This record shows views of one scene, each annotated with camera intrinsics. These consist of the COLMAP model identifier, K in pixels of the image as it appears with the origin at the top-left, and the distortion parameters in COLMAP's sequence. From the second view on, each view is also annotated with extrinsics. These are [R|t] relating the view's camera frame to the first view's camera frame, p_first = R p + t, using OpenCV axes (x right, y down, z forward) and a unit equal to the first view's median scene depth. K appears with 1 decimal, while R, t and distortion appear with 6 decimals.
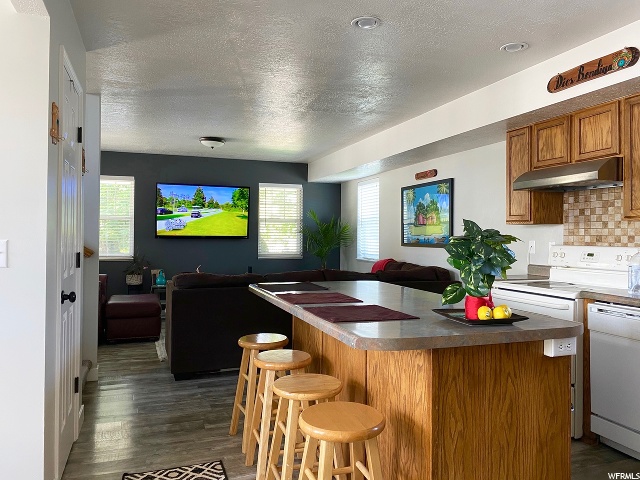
lens RADIAL K [[487.5, 0, 321.8], [0, 487.5, 240.4], [0, 0, 1]] dist [0.075334, 0.001526]
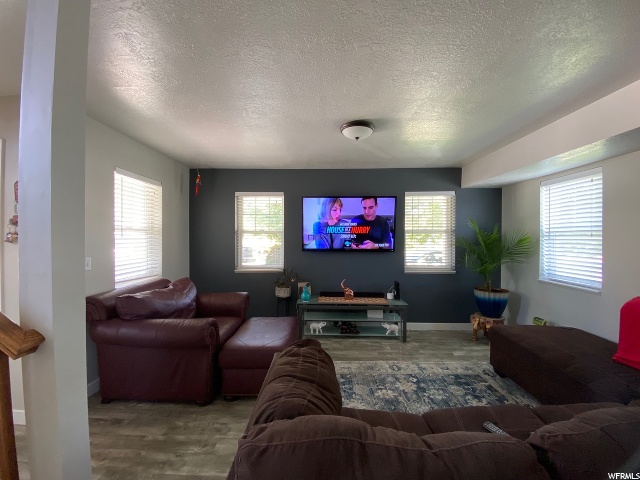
lens RADIAL K [[259.5, 0, 318.7], [0, 259.5, 239.5], [0, 0, 1]] dist [-0.000578, -0.000032]
pose [[0.936445, -0.003786, -0.350794, -0.112010], [0.007351, 0.999934, 0.008830, -0.032824], [0.350738, -0.010847, 0.936411, 0.487518]]
